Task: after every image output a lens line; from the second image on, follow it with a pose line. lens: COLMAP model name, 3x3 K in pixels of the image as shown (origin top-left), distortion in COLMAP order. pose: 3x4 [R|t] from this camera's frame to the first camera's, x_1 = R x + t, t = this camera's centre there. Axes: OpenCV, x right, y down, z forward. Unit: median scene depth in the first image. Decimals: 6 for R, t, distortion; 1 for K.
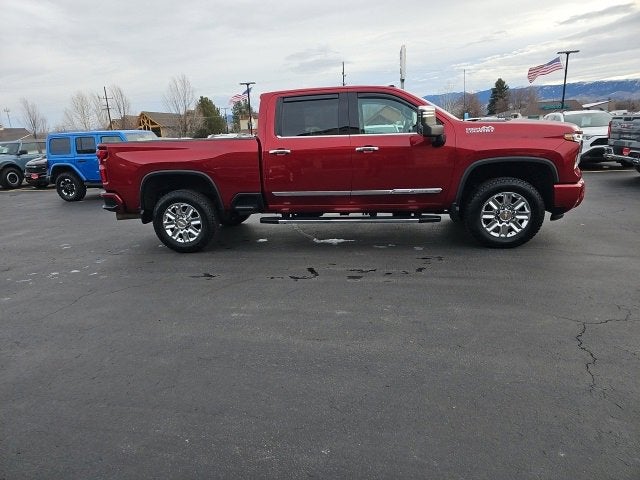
lens RADIAL K [[418.6, 0, 313.1], [0, 418.6, 239.5], [0, 0, 1]] dist [0.058627, -0.046194]
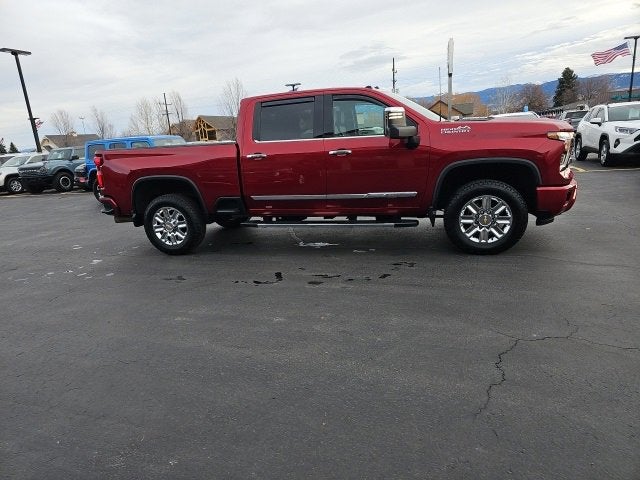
lens RADIAL K [[418.6, 0, 313.8], [0, 418.6, 238.8], [0, 0, 1]] dist [0.058627, -0.046194]
pose [[0.992298, 0.006378, -0.123706, 0.170278], [-0.006261, 0.999980, 0.001339, -0.012028], [0.123712, -0.000554, 0.992318, 0.013520]]
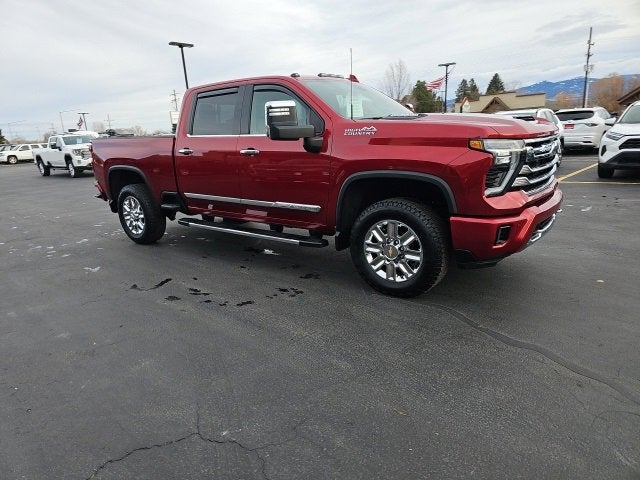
lens RADIAL K [[418.6, 0, 314.0], [0, 418.6, 240.0], [0, 0, 1]] dist [0.058627, -0.046194]
pose [[0.874350, 0.126112, -0.468624, 0.597294], [-0.109630, 0.992011, 0.062415, -0.094628], [0.472752, -0.003197, 0.881190, 0.275236]]
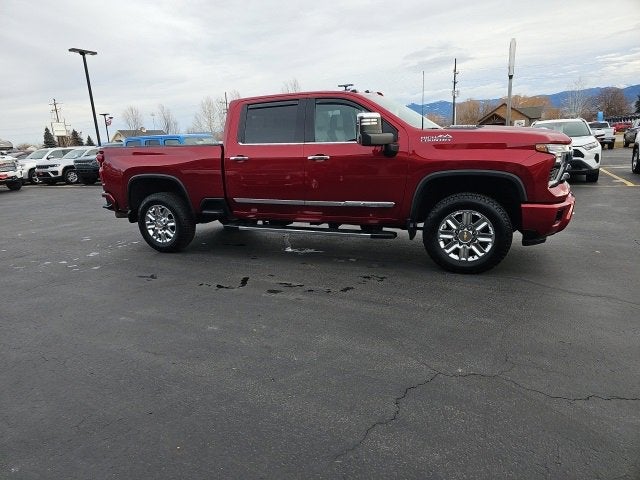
lens RADIAL K [[418.6, 0, 314.4], [0, 418.6, 238.0], [0, 0, 1]] dist [0.058627, -0.046194]
pose [[0.967602, 0.062126, -0.244718, 0.325650], [-0.063295, 0.997990, 0.003093, -0.032134], [0.244418, 0.012497, 0.969589, 0.068289]]
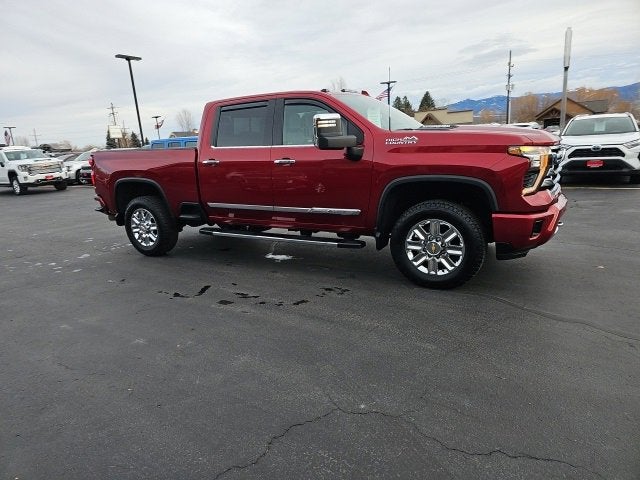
lens RADIAL K [[418.6, 0, 313.8], [0, 418.6, 239.7], [0, 0, 1]] dist [0.058627, -0.046194]
pose [[0.932474, 0.078868, -0.352521, 0.464853], [-0.077780, 0.996821, 0.017275, -0.060981], [0.352763, 0.011311, 0.935644, 0.158677]]
